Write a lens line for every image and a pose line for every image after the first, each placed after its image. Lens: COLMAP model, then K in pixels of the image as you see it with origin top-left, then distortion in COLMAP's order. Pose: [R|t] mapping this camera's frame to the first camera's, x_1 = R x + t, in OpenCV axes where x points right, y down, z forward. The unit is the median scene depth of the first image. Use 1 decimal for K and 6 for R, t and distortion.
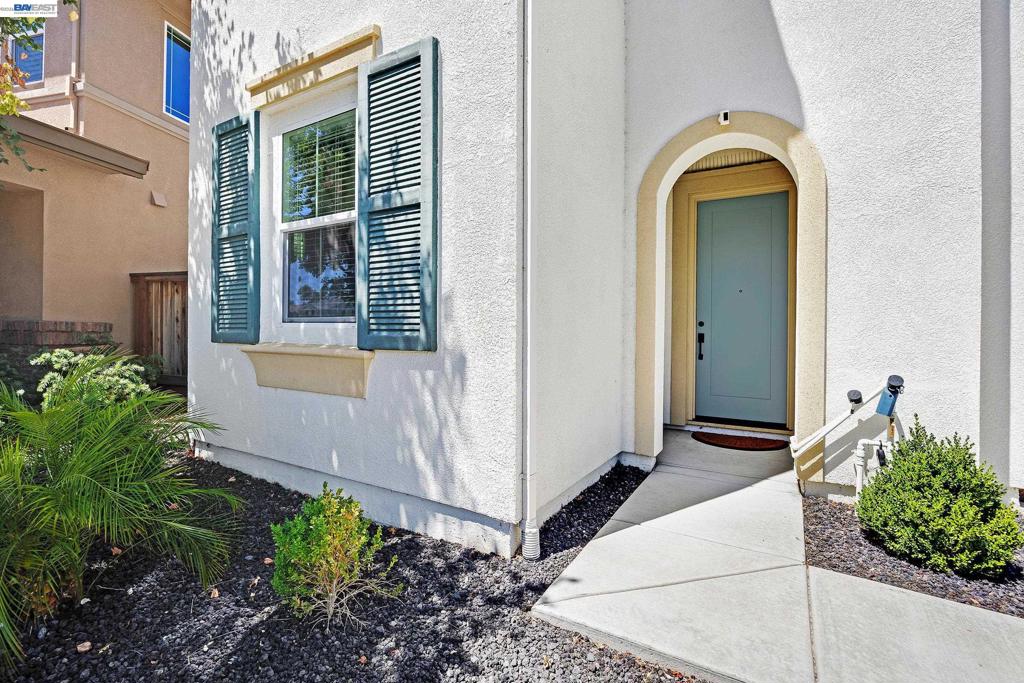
lens RADIAL K [[464.3, 0, 510.5], [0, 464.3, 335.7], [0, 0, 1]] dist [0.000117, 0.000311]
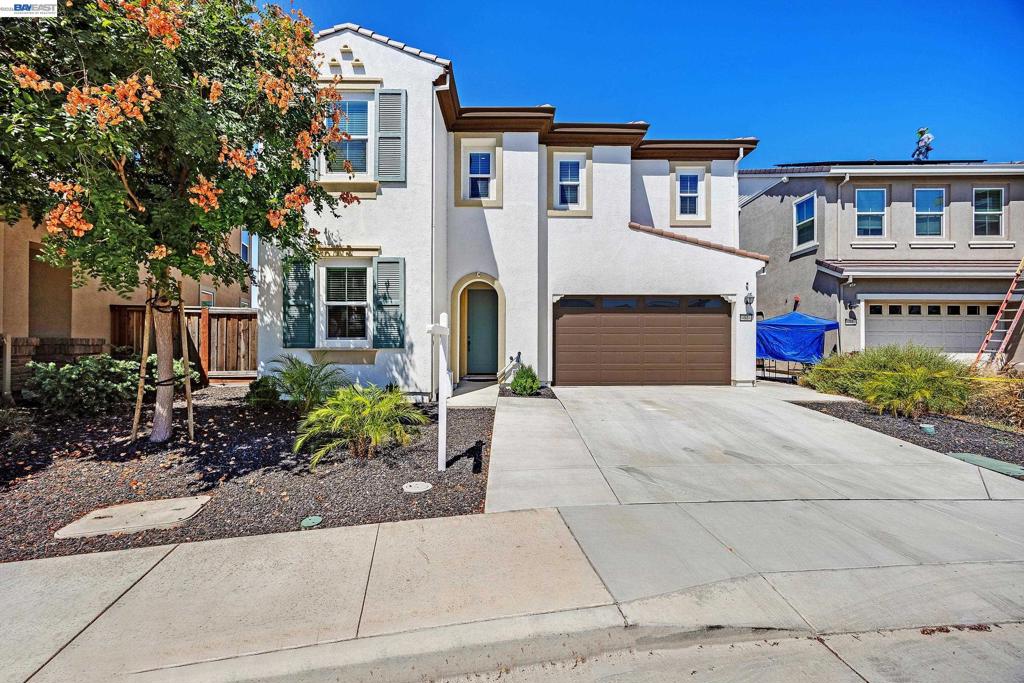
lens RADIAL K [[391.6, 0, 512.7], [0, 391.6, 336.7], [0, 0, 1]] dist [-0.001547, 0.000210]
pose [[0.858198, -0.005765, 0.513287, -0.799766], [0.013473, 0.999845, -0.011295, -0.002013], [-0.513143, 0.016609, 0.858143, -1.589032]]
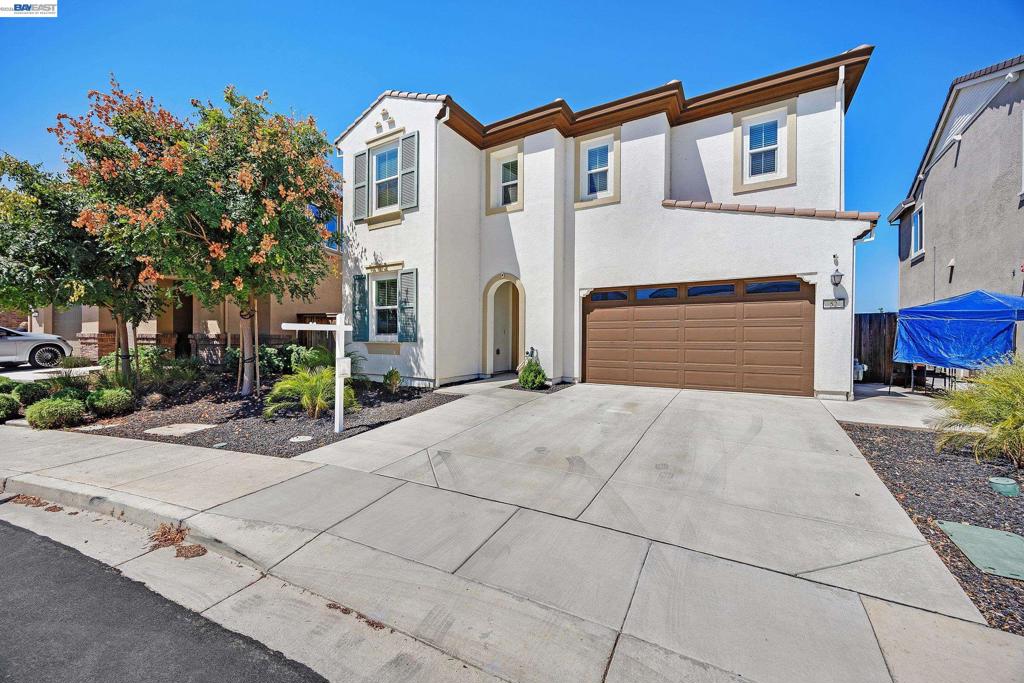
lens RADIAL K [[391.6, 0, 514.3], [0, 391.6, 336.7], [0, 0, 1]] dist [-0.001547, 0.000210]
pose [[0.999941, -0.009292, -0.005537, 0.618772], [0.009215, 0.999862, -0.013823, 0.038188], [0.005665, 0.013771, 0.999889, -2.127906]]
